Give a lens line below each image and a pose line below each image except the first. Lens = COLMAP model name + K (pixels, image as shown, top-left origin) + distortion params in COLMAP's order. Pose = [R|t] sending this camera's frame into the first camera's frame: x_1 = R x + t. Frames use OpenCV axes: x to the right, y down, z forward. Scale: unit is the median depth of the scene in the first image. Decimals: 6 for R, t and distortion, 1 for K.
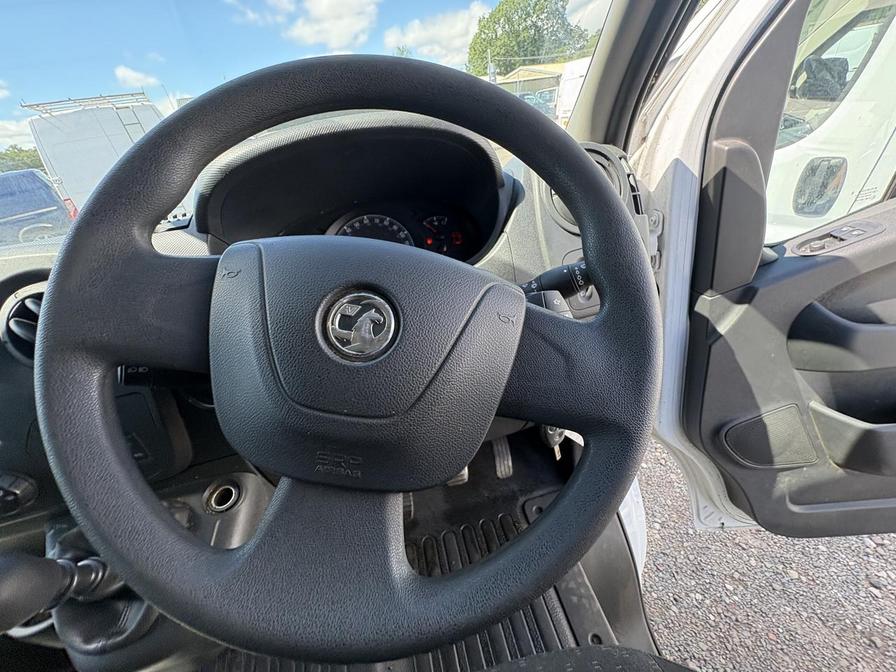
lens RADIAL K [[357.8, 0, 446.6], [0, 357.8, 332.0], [0, 0, 1]] dist [0.000185, 0.000449]
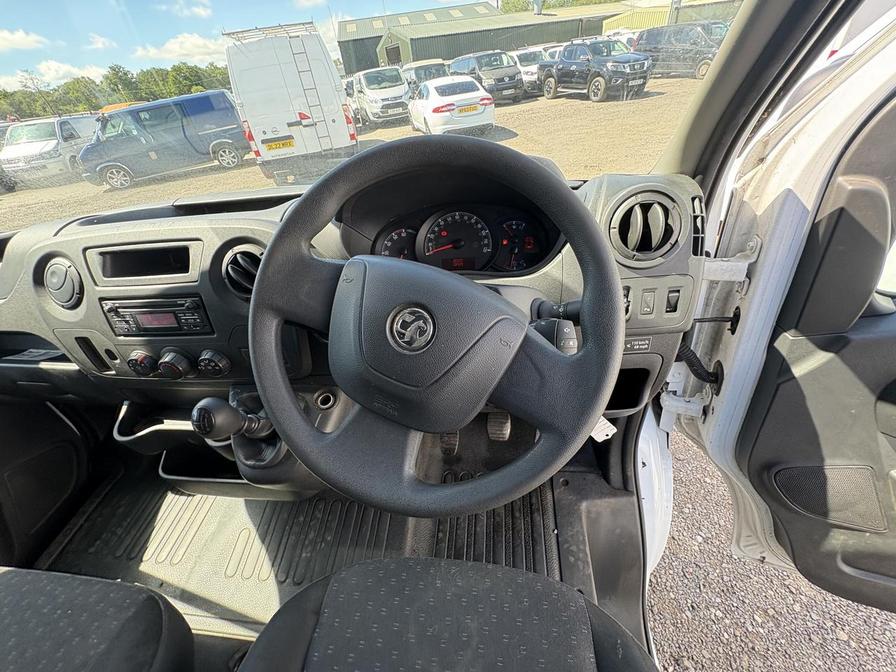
lens RADIAL K [[357.8, 0, 450.9], [0, 357.8, 330.2], [0, 0, 1]] dist [0.000185, 0.000449]
pose [[0.945849, 0.221248, -0.237527, 0.100394], [-0.188064, 0.969919, 0.154562, -0.094673], [0.264579, -0.101522, 0.959005, -0.165753]]
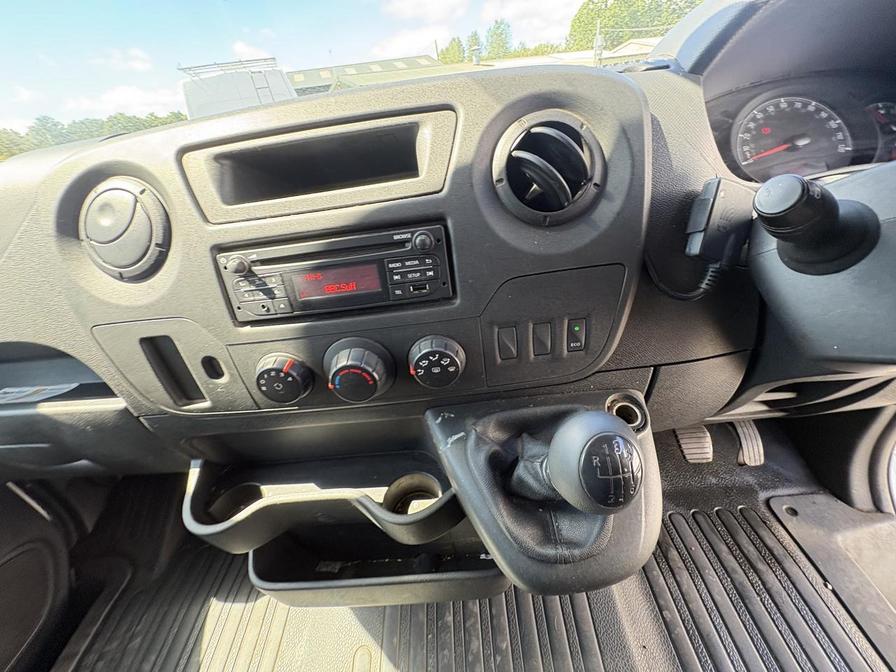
lens RADIAL K [[357.8, 0, 448.2], [0, 357.8, 334.0], [0, 0, 1]] dist [0.000185, 0.000449]
pose [[0.978969, 0.127829, -0.158993, -0.589699], [-0.120104, 0.991105, 0.057326, 0.177808], [0.164906, -0.037024, 0.985614, 0.073767]]
